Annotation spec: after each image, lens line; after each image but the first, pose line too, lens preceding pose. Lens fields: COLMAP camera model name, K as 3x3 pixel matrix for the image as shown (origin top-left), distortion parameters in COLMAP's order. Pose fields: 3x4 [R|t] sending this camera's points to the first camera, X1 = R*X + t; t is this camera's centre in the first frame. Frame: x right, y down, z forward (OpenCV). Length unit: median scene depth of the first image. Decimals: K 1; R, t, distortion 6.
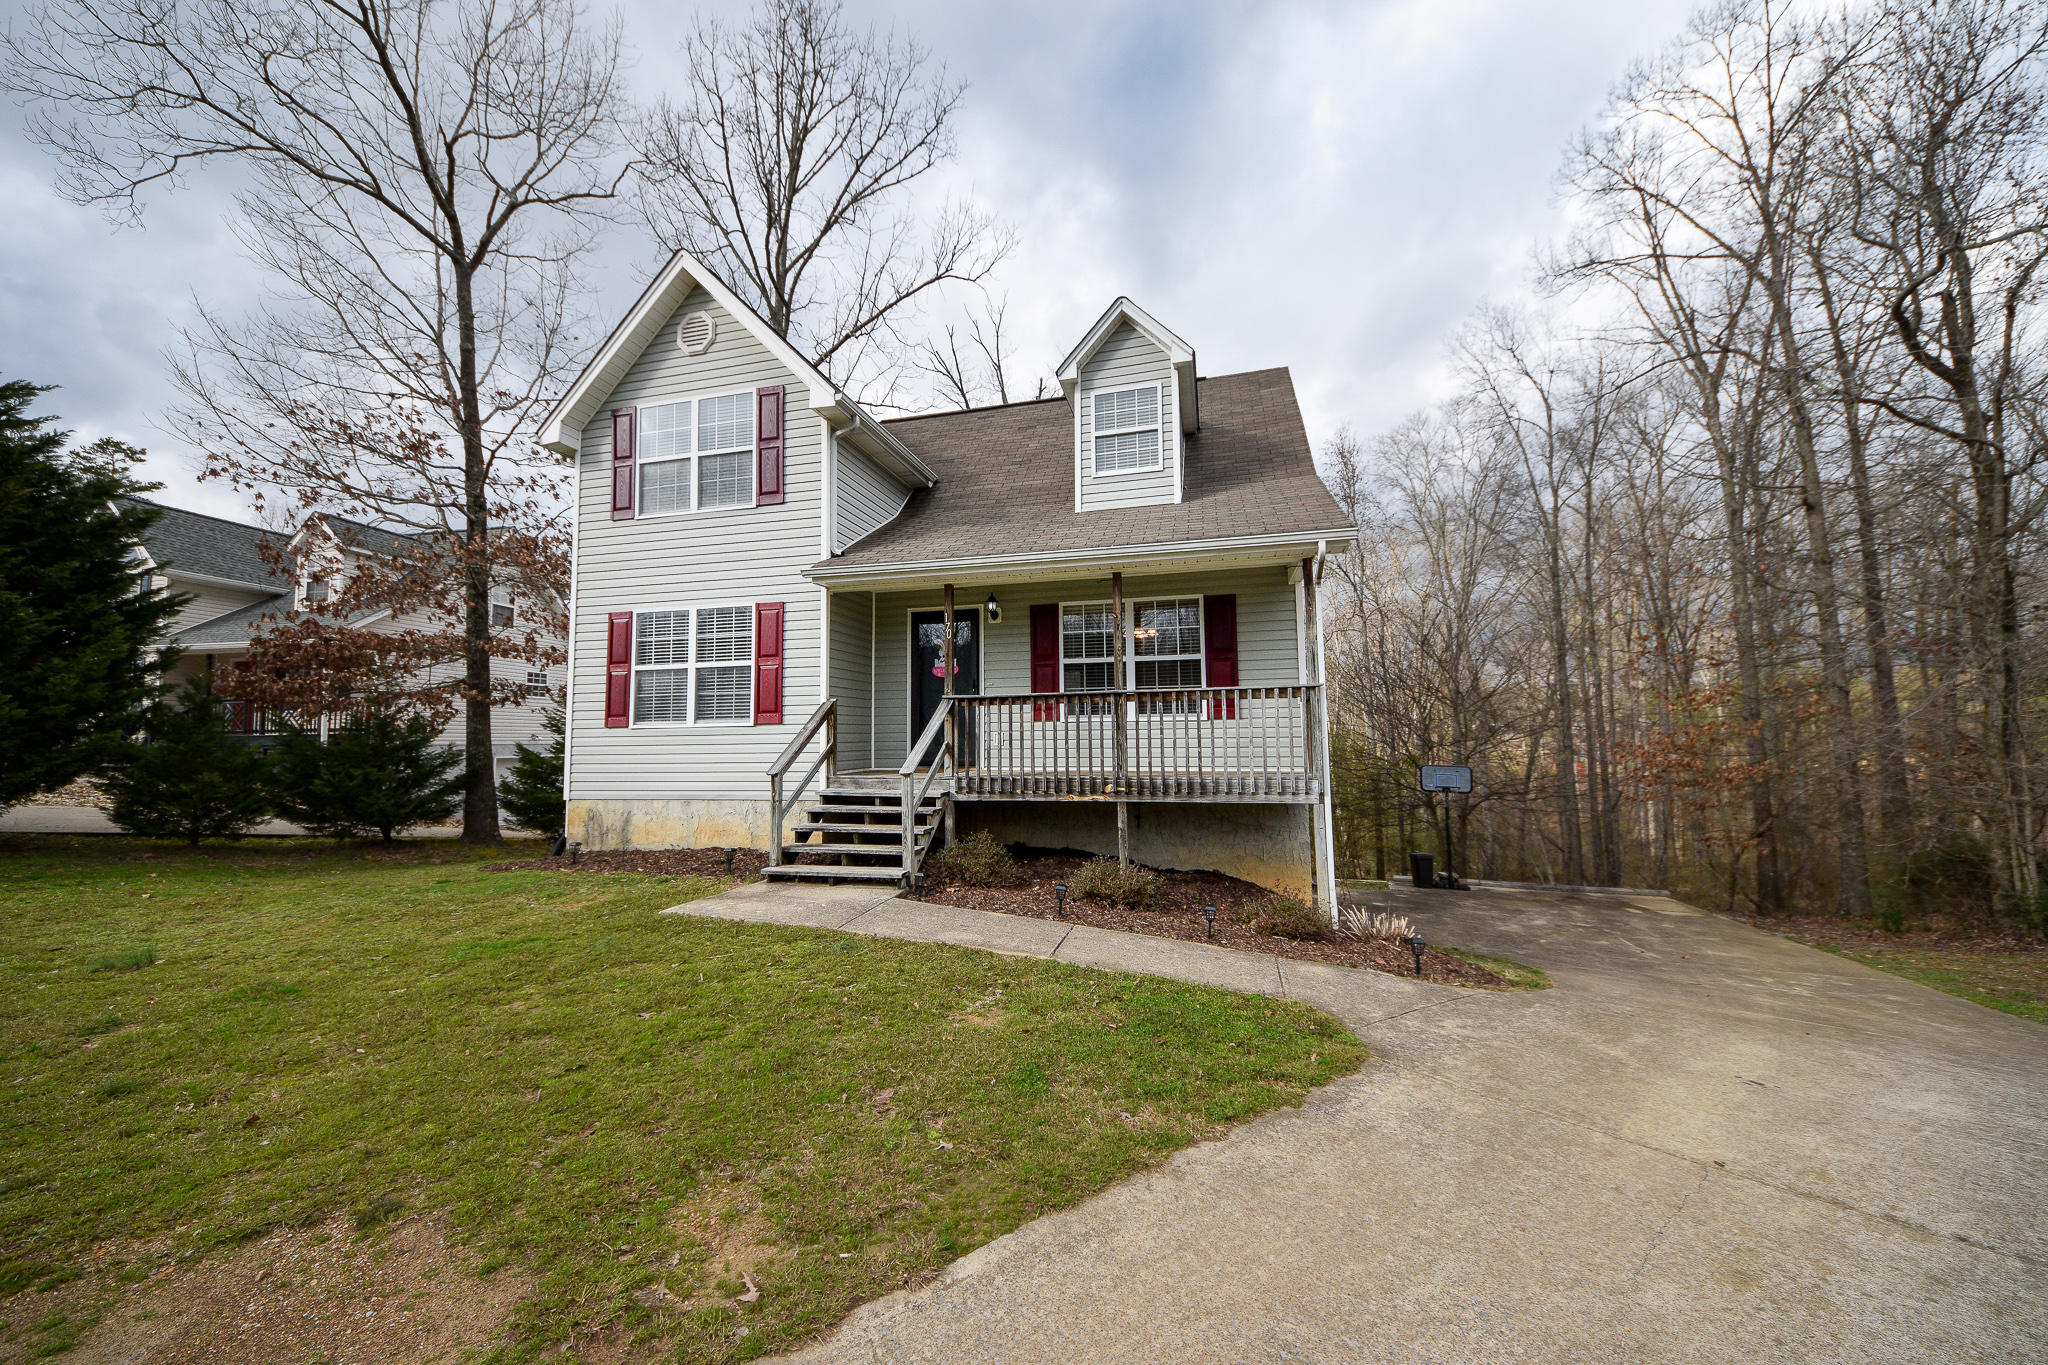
lens RADIAL K [[735.3, 0, 1024.0], [0, 735.3, 682.5], [0, 0, 1]] dist [0.018967, -0.012043]
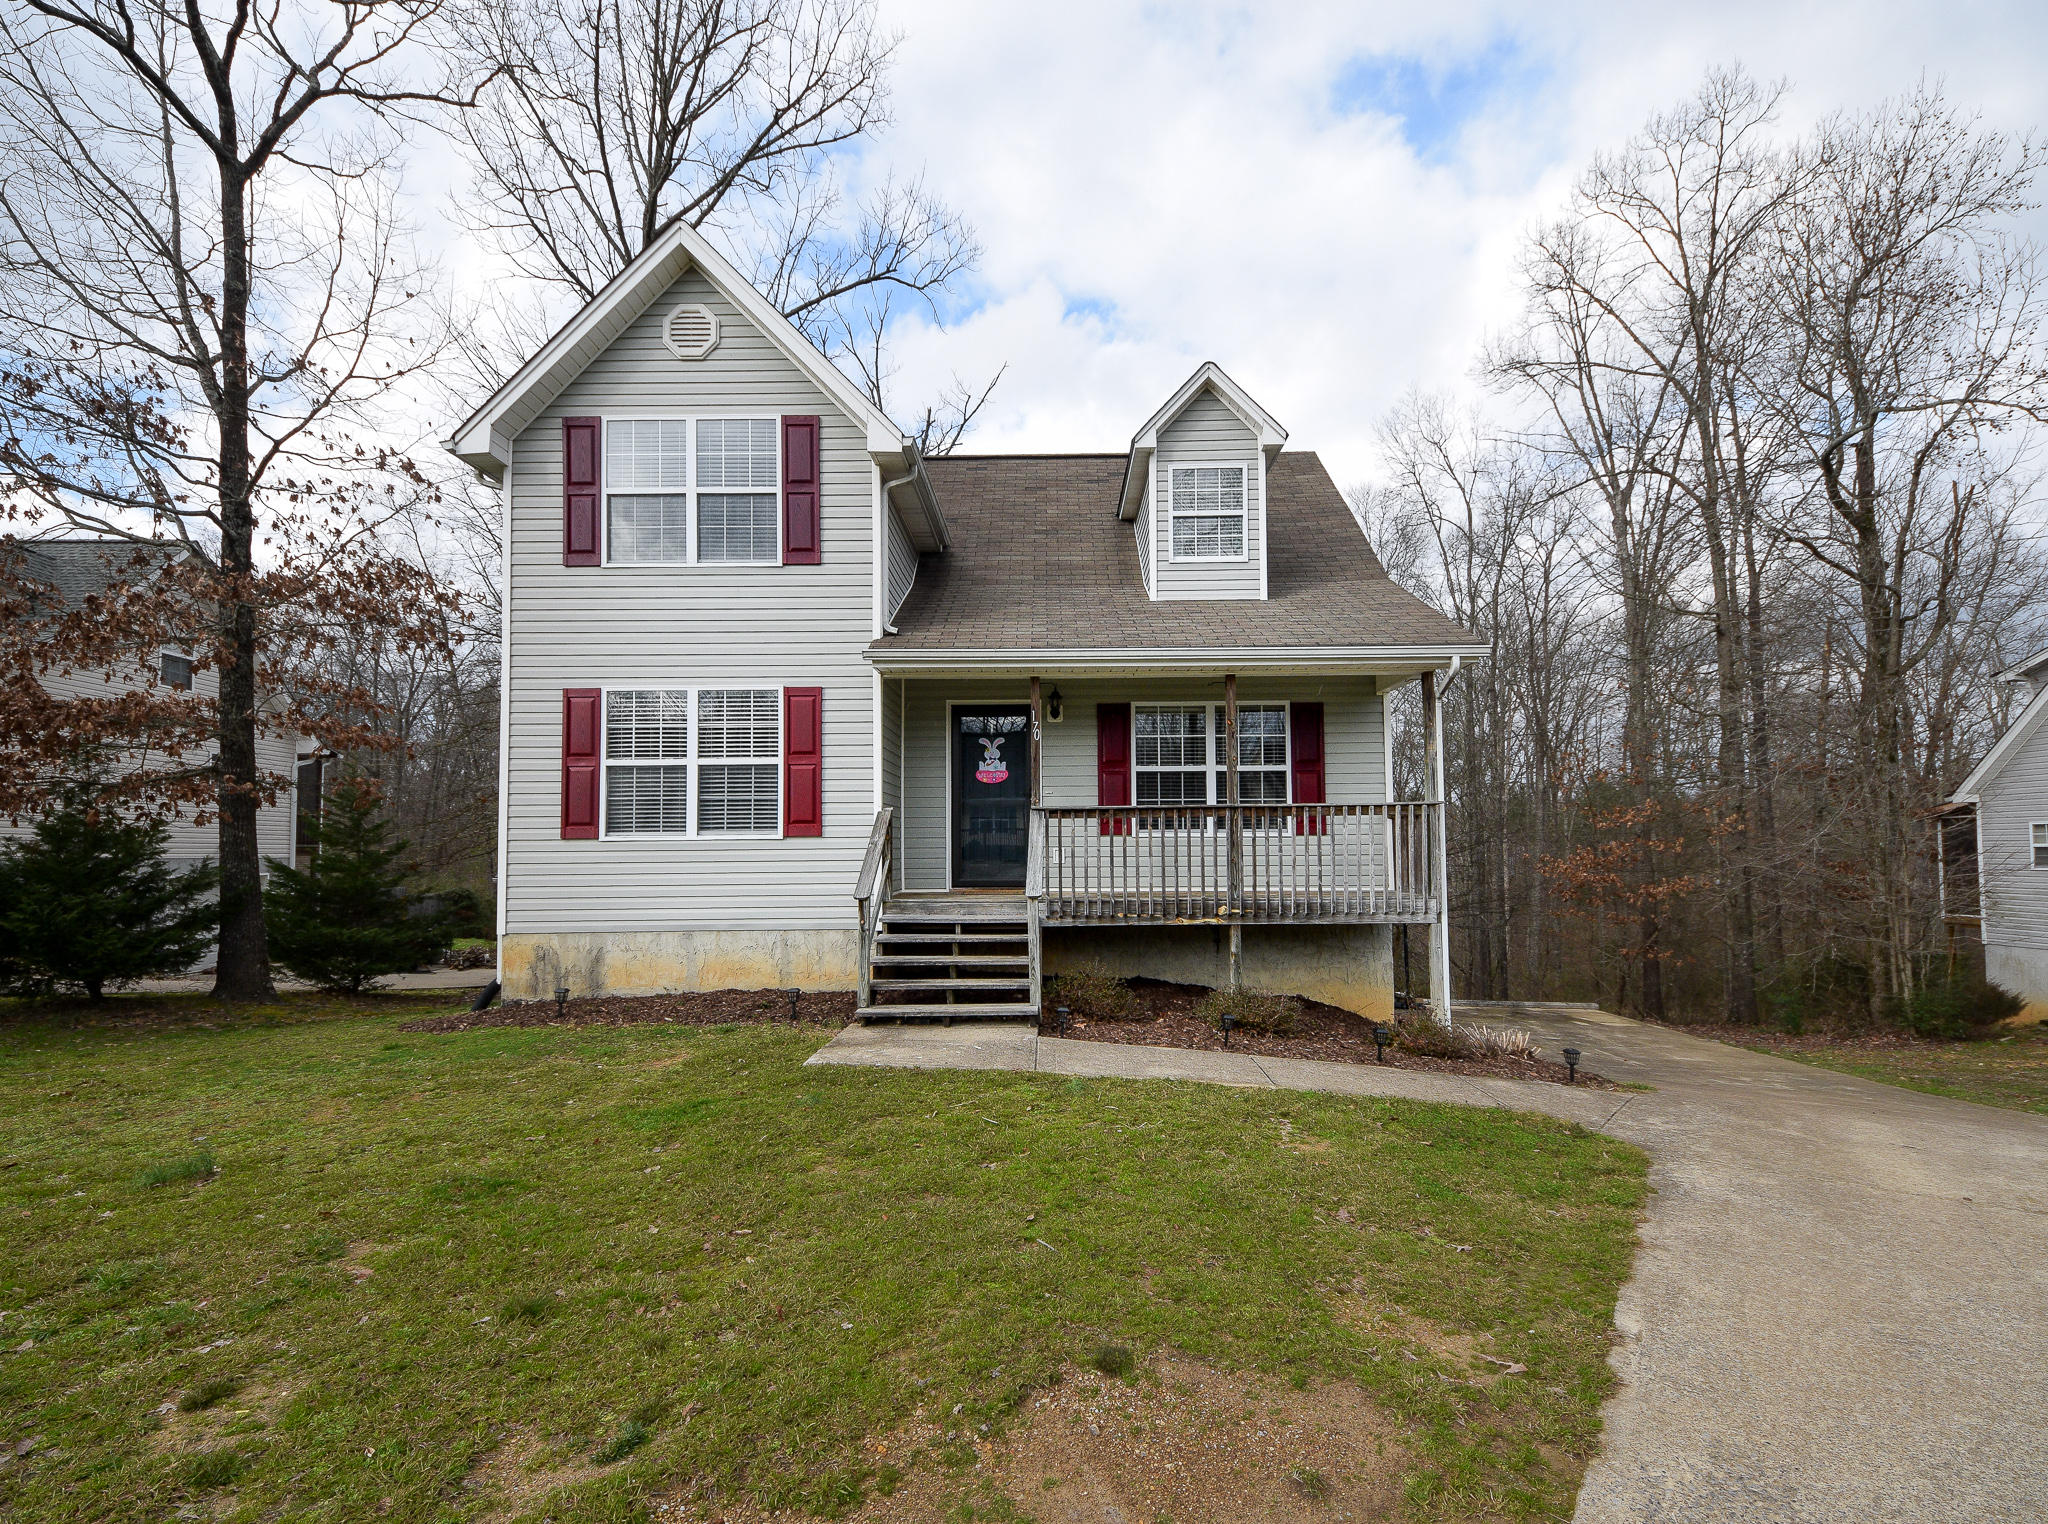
lens RADIAL K [[896.1, 0, 1047.0], [0, 896.1, 811.7], [0, 0, 1]] dist [0.041770, -0.037281]
pose [[0.969303, 0.014519, 0.245440, -0.320966], [-0.022200, 0.999346, 0.028557, -0.005692], [-0.244865, -0.033129, 0.968991, -0.027103]]
